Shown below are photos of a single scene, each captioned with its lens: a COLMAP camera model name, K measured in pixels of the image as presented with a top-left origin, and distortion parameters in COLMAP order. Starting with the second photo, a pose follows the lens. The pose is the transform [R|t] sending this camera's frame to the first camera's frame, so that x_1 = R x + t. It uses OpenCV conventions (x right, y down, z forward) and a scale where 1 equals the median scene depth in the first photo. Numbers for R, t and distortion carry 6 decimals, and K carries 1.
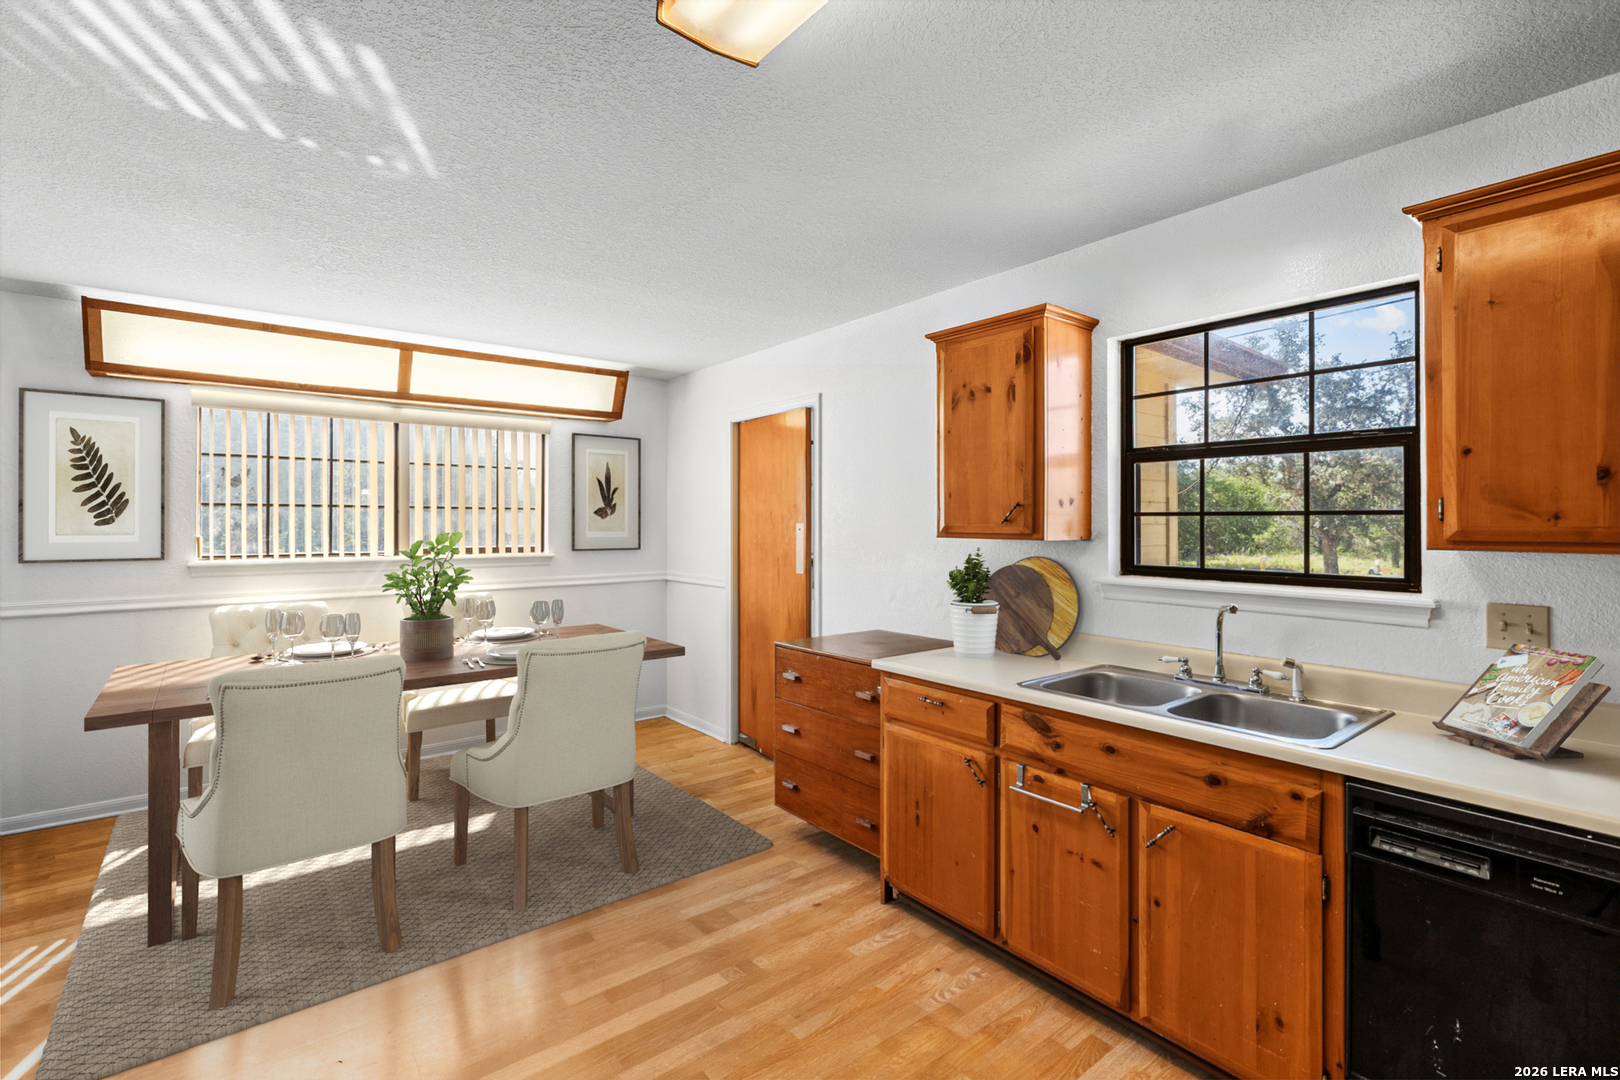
lens RADIAL K [[730.4, 0, 806.1], [0, 730.4, 526.6], [0, 0, 1]] dist [-0.001565, 0.000229]
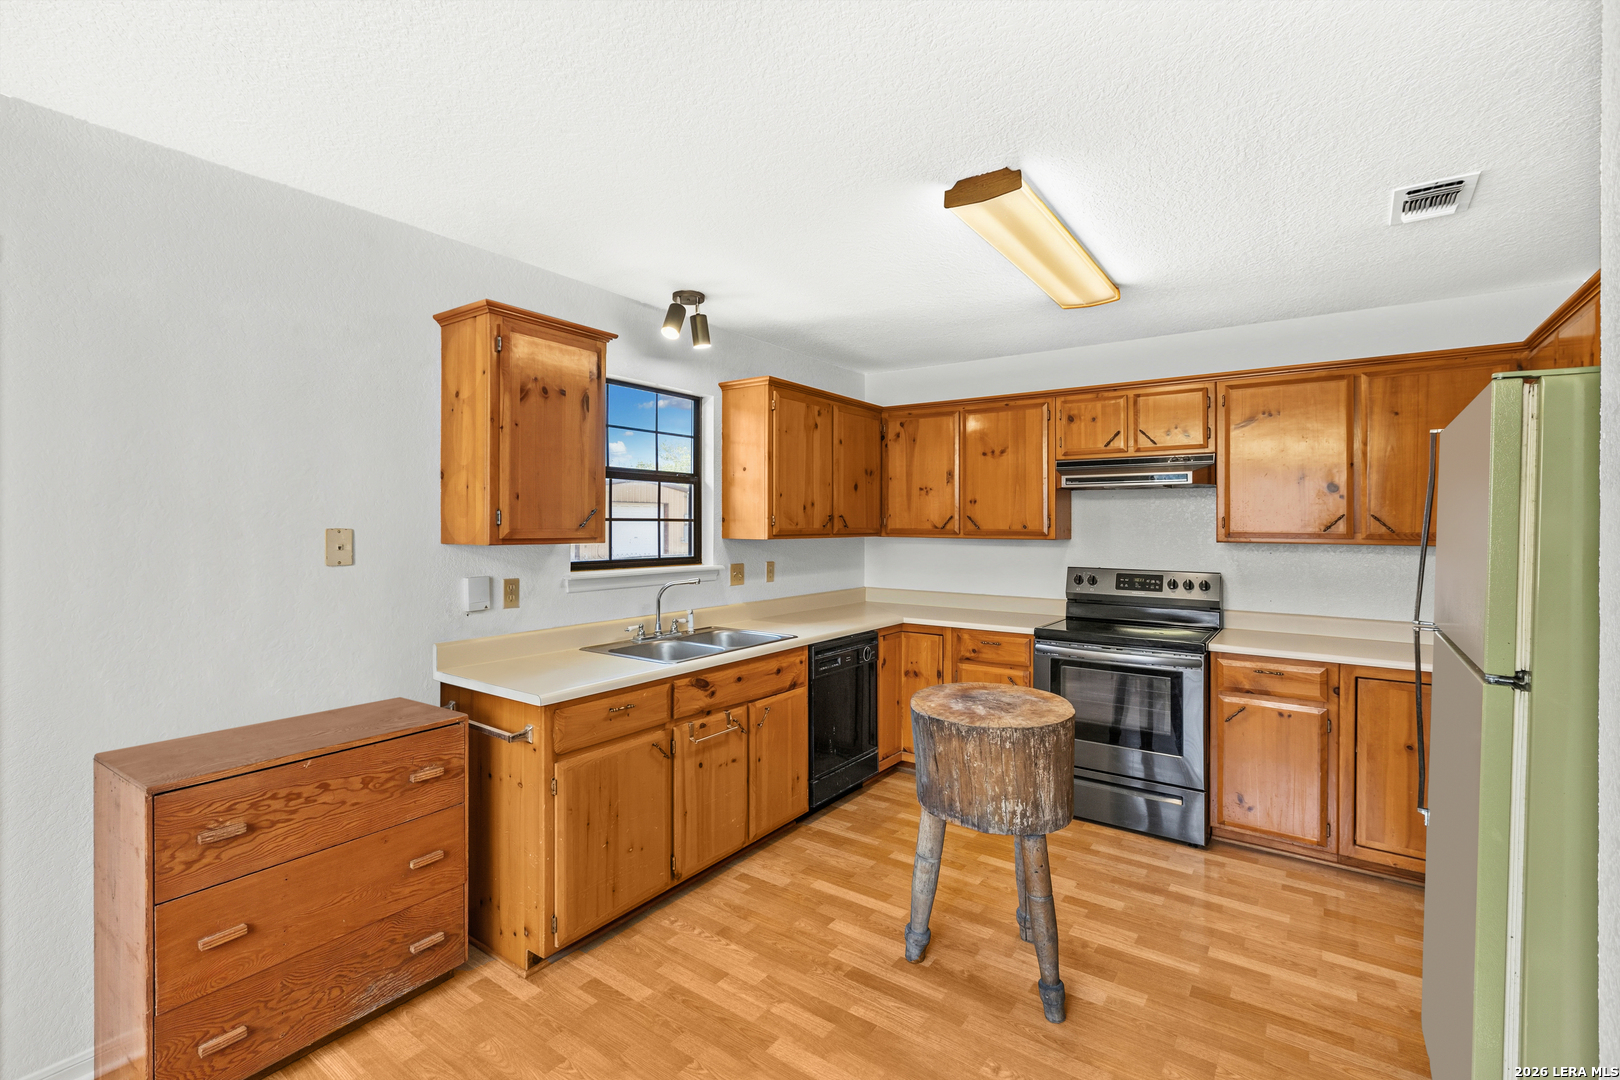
lens RADIAL K [[730.4, 0, 794.1], [0, 730.4, 530.6], [0, 0, 1]] dist [-0.001565, 0.000229]
pose [[-0.271623, -0.014905, 0.962288, -0.967193], [-0.001171, 0.999884, 0.015157, -0.020590], [-0.962403, 0.002990, -0.271609, 1.192237]]
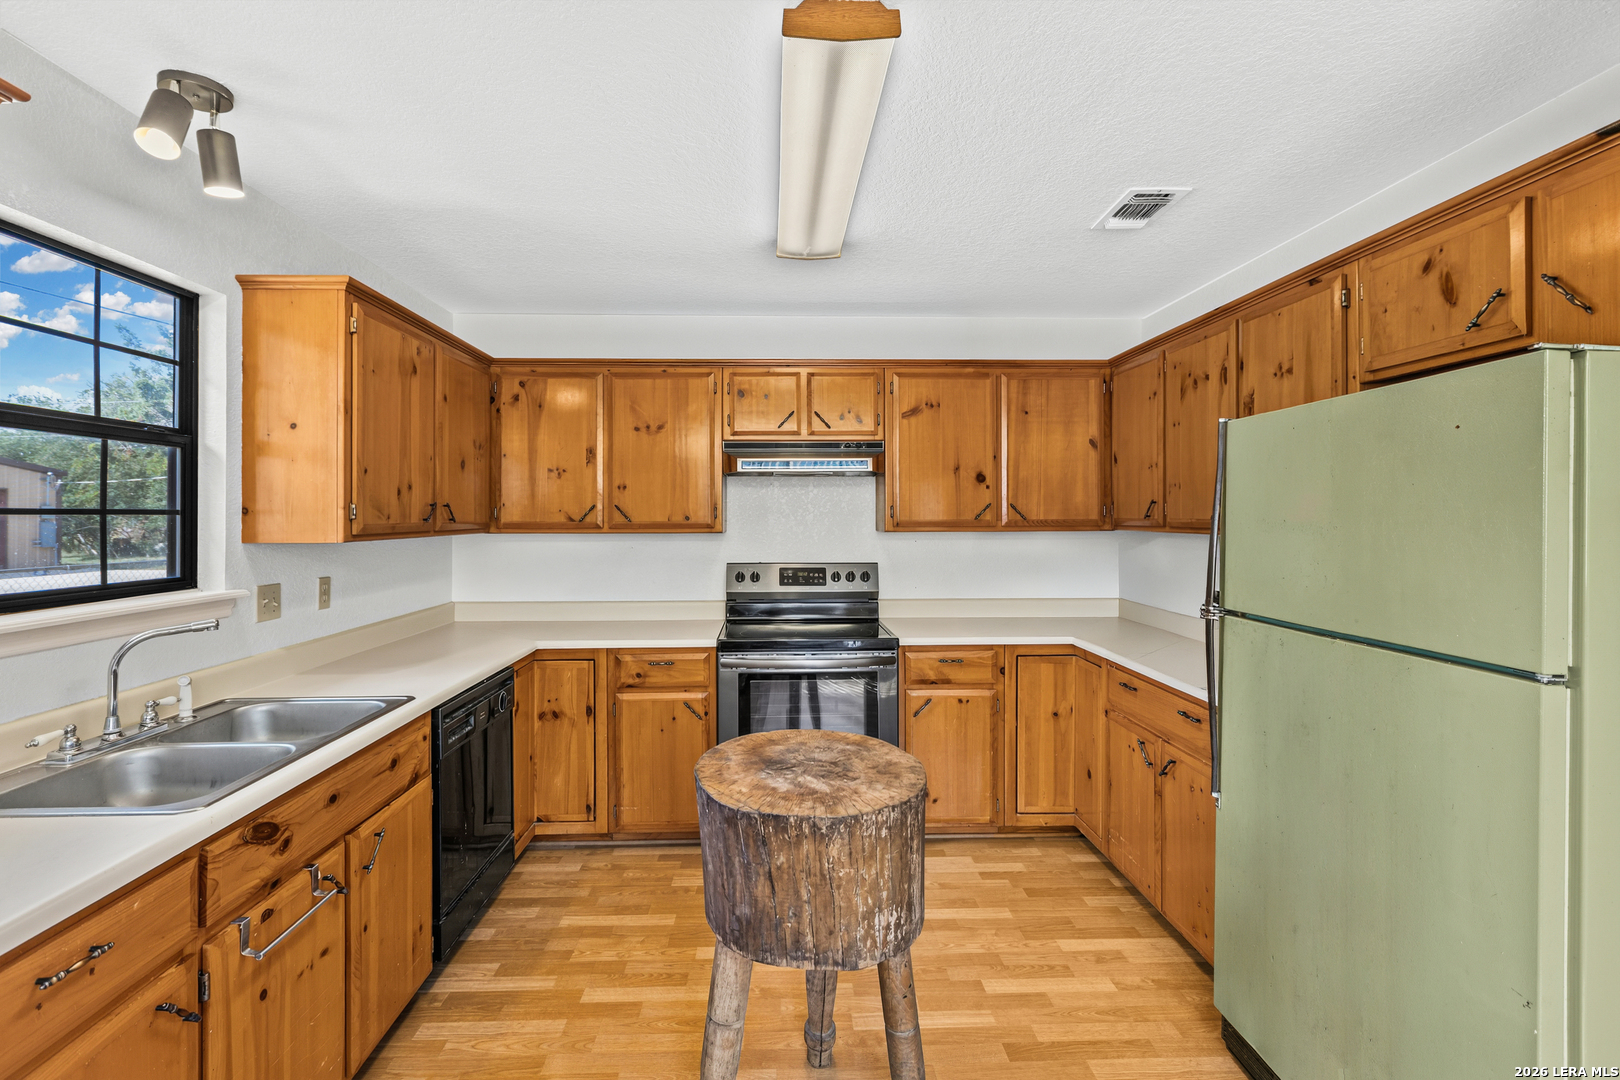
lens RADIAL K [[730.4, 0, 794.7], [0, 730.4, 510.5], [0, 0, 1]] dist [-0.001565, 0.000229]
pose [[-0.804992, 0.002749, 0.593279, -0.456573], [0.003254, 0.999995, -0.000219, -0.018054], [-0.593276, 0.001754, -0.804997, 1.244695]]
